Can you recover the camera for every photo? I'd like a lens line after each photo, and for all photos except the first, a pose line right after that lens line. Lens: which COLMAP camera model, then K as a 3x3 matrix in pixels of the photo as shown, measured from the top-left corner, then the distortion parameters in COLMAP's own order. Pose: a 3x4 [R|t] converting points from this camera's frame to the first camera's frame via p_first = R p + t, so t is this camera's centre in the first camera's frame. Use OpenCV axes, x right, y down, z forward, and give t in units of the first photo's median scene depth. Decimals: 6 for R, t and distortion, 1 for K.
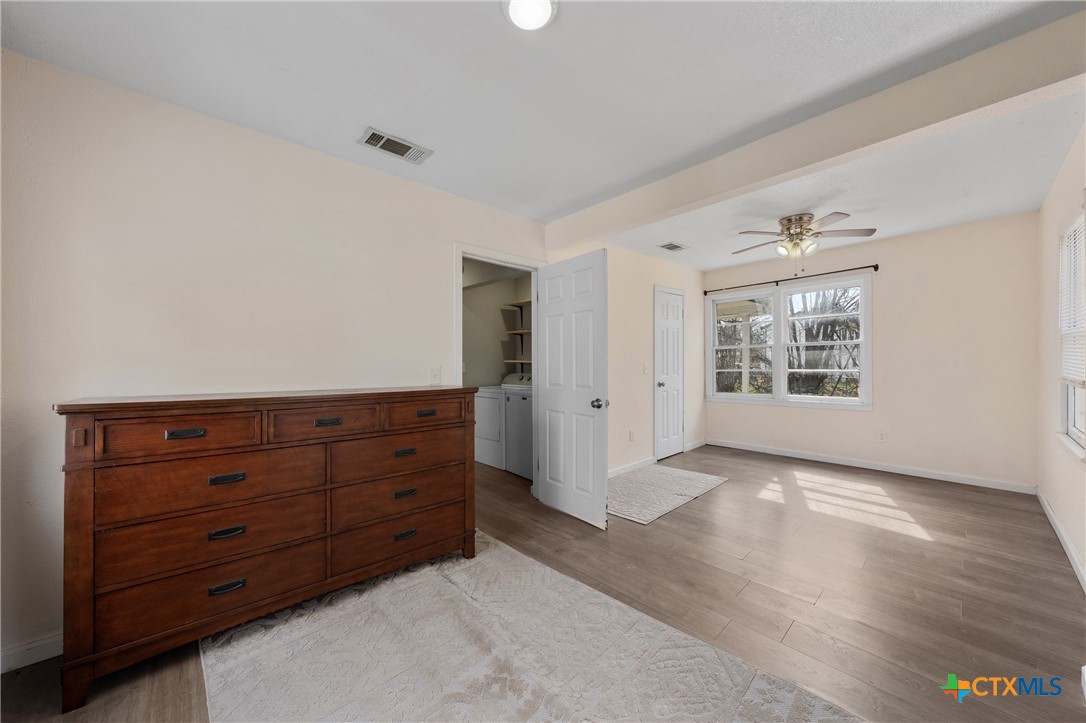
lens RADIAL K [[379.7, 0, 552.0], [0, 379.7, 360.4], [0, 0, 1]] dist [-0.002078, 0.000278]
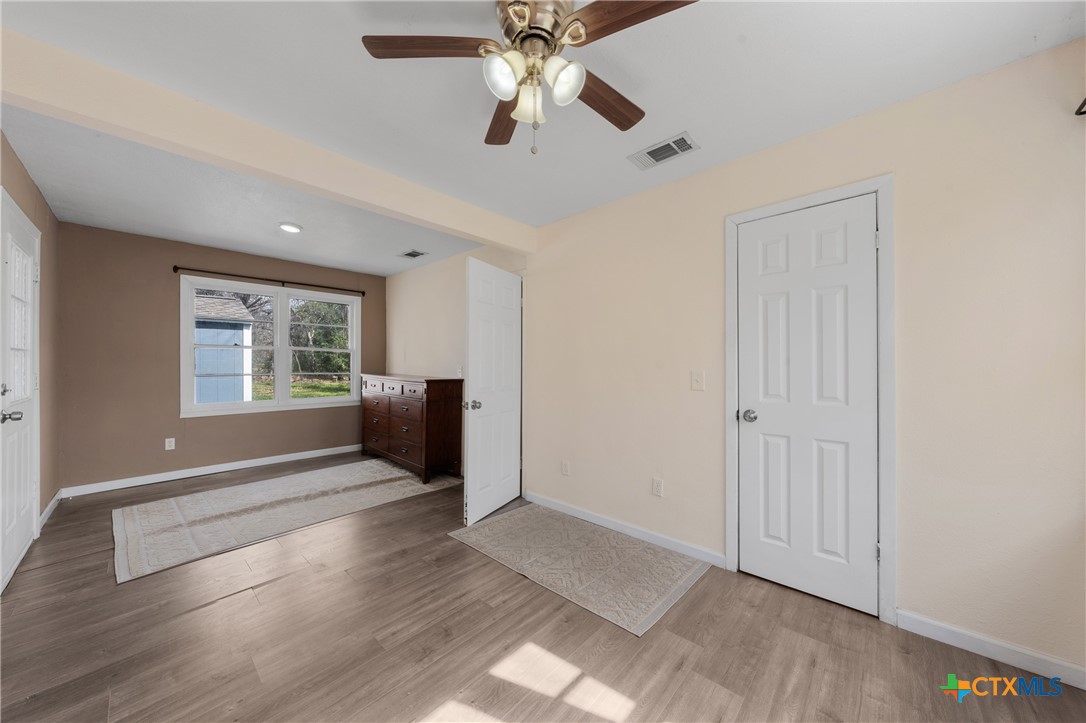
lens RADIAL K [[379.7, 0, 542.6], [0, 379.7, 359.0], [0, 0, 1]] dist [-0.002078, 0.000278]
pose [[0.070288, -0.000132, -0.997527, 0.745098], [0.001024, 0.999999, -0.000060, -0.008476], [0.997526, -0.001018, 0.070289, 0.711902]]
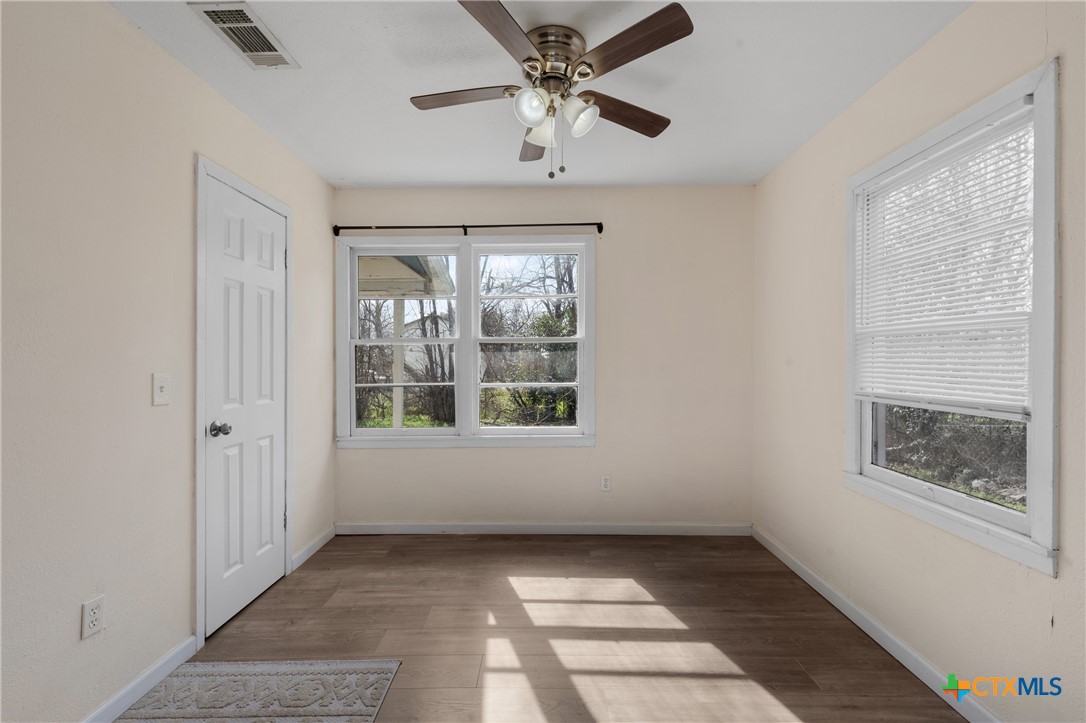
lens RADIAL K [[470.5, 0, 539.6], [0, 470.5, 372.6], [0, 0, 1]] dist [0.000103, -0.000037]
pose [[0.690441, -0.000436, 0.723389, 0.171612], [-0.007755, 0.999938, 0.008005, 0.001821], [-0.723347, -0.011137, 0.690394, 0.457943]]
